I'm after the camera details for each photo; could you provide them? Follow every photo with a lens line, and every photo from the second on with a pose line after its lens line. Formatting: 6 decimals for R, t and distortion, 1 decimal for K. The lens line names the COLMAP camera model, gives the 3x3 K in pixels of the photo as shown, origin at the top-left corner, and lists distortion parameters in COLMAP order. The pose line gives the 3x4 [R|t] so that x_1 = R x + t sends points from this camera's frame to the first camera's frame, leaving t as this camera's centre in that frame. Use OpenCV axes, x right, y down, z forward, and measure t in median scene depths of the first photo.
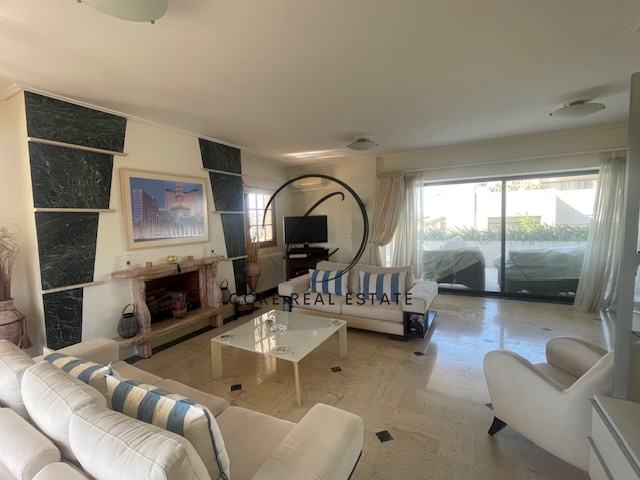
lens RADIAL K [[293.6, 0, 318.7], [0, 293.6, 240.3], [0, 0, 1]] dist [0.004602, 0.001418]
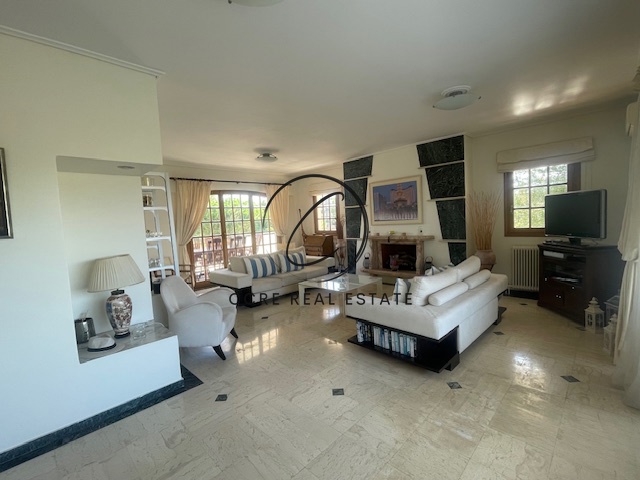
lens RADIAL K [[293.6, 0, 319.8], [0, 293.6, 239.1], [0, 0, 1]] dist [0.004602, 0.001418]
pose [[-0.294218, 0.106593, -0.949776, 0.925769], [-0.011144, 0.993311, 0.114932, -0.067347], [0.955673, 0.044400, -0.291062, 0.883950]]
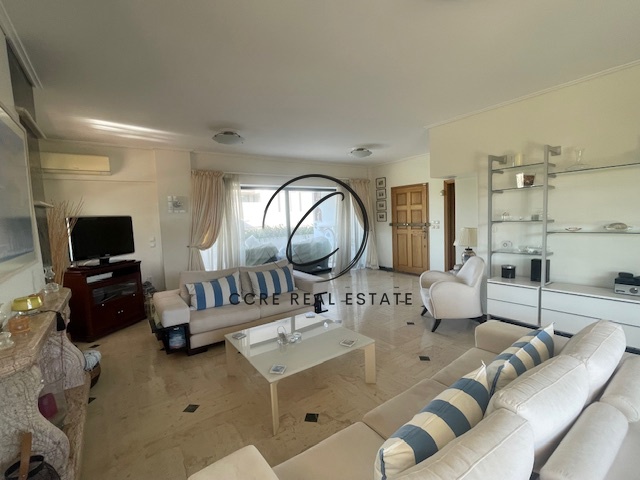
lens RADIAL K [[293.6, 0, 318.4], [0, 293.6, 240.6], [0, 0, 1]] dist [0.004602, 0.001418]
pose [[0.446043, -0.063874, 0.892729, -0.562253], [0.088587, 0.995703, 0.026979, -0.003416], [-0.890617, 0.067051, 0.449785, 0.340923]]
